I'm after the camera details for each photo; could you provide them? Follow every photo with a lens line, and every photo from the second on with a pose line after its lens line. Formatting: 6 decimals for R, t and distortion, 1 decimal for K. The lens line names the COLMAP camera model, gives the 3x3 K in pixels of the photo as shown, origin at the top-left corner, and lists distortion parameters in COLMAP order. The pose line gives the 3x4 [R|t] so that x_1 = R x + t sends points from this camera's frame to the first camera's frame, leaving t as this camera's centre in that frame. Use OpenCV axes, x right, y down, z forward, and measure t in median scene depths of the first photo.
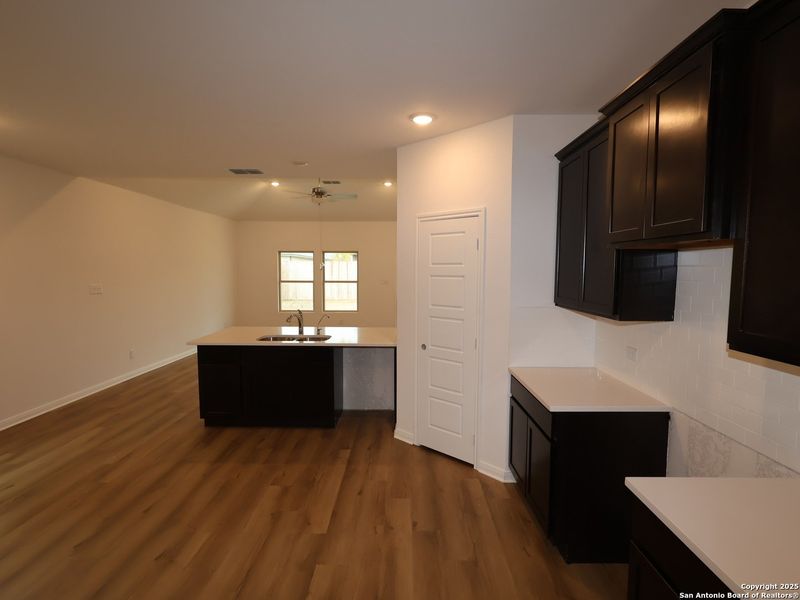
lens RADIAL K [[419.6, 0, 401.2], [0, 419.6, 301.3], [0, 0, 1]] dist [-0.000265, 0.001096]
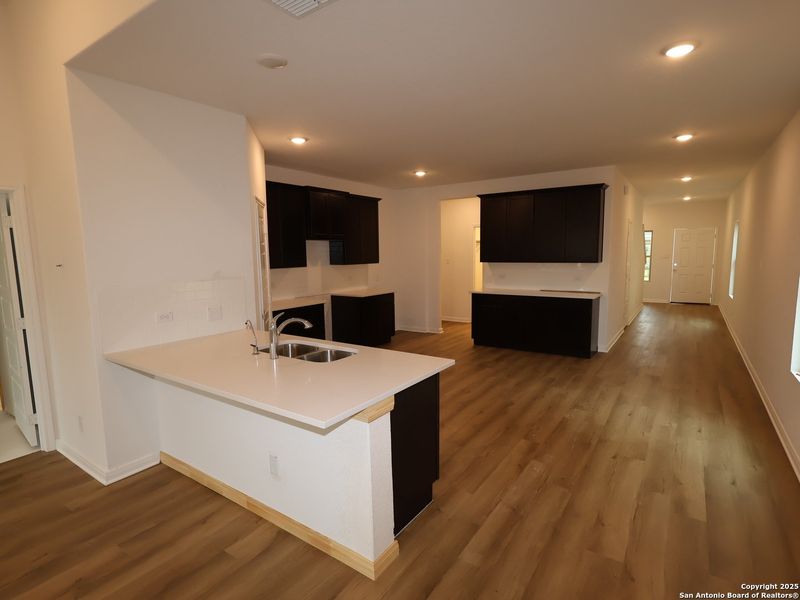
lens RADIAL K [[419.6, 0, 401.2], [0, 419.6, 301.3], [0, 0, 1]] dist [-0.000265, 0.001096]
pose [[-0.829577, -0.059648, 0.555197, -0.932316], [0.054843, 0.980767, 0.187317, -0.128933], [-0.555693, 0.185842, -0.810351, 1.816567]]
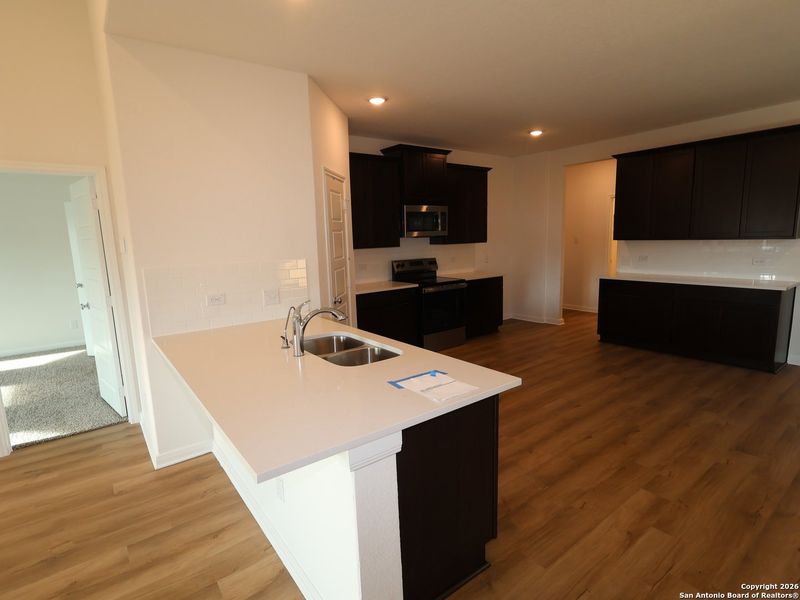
lens RADIAL K [[419.6, 0, 401.2], [0, 419.6, 301.3], [0, 0, 1]] dist [-0.000265, 0.001096]
pose [[-0.614755, -0.110017, 0.781008, -0.903560], [0.089005, 0.974222, 0.207292, -0.093663], [-0.783680, 0.196947, -0.589115, 1.580024]]
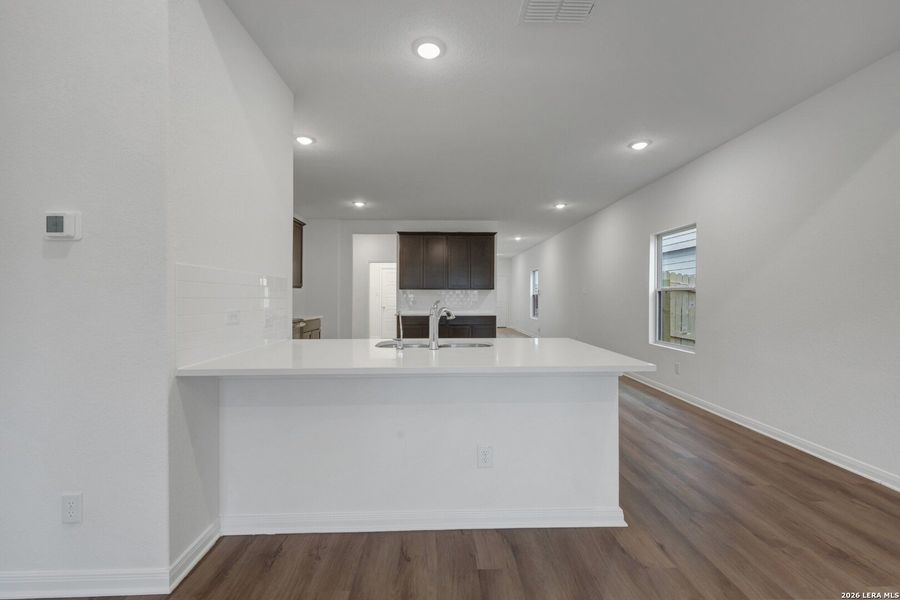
lens RADIAL K [[366.0, 0, 451.8], [0, 366.0, 300.8], [0, 0, 1]] dist [-0.001477, -0.000317]
pose [[-0.999183, -0.002737, -0.040316, -0.324998], [-0.006275, 0.996110, 0.087892, -0.031340], [0.039918, 0.088073, -0.995314, 1.948141]]
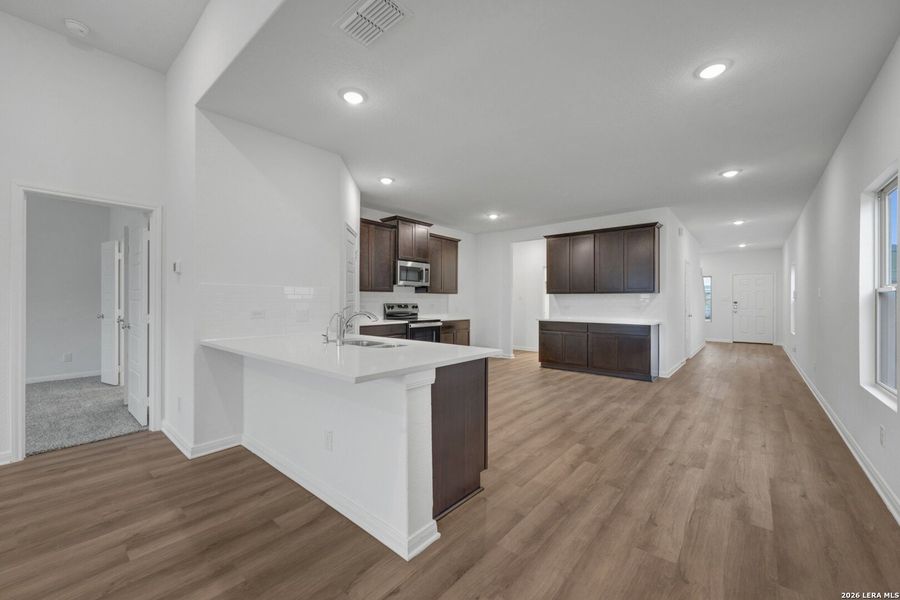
lens RADIAL K [[356.4, 0, 452.7], [0, 356.4, 300.6], [0, 0, 1]] dist [0.001025, 0.000316]
pose [[-0.769948, -0.004303, 0.638092, -0.956346], [0.044980, 0.997124, 0.060999, -0.020181], [-0.636520, 0.075667, -0.767540, 1.745397]]
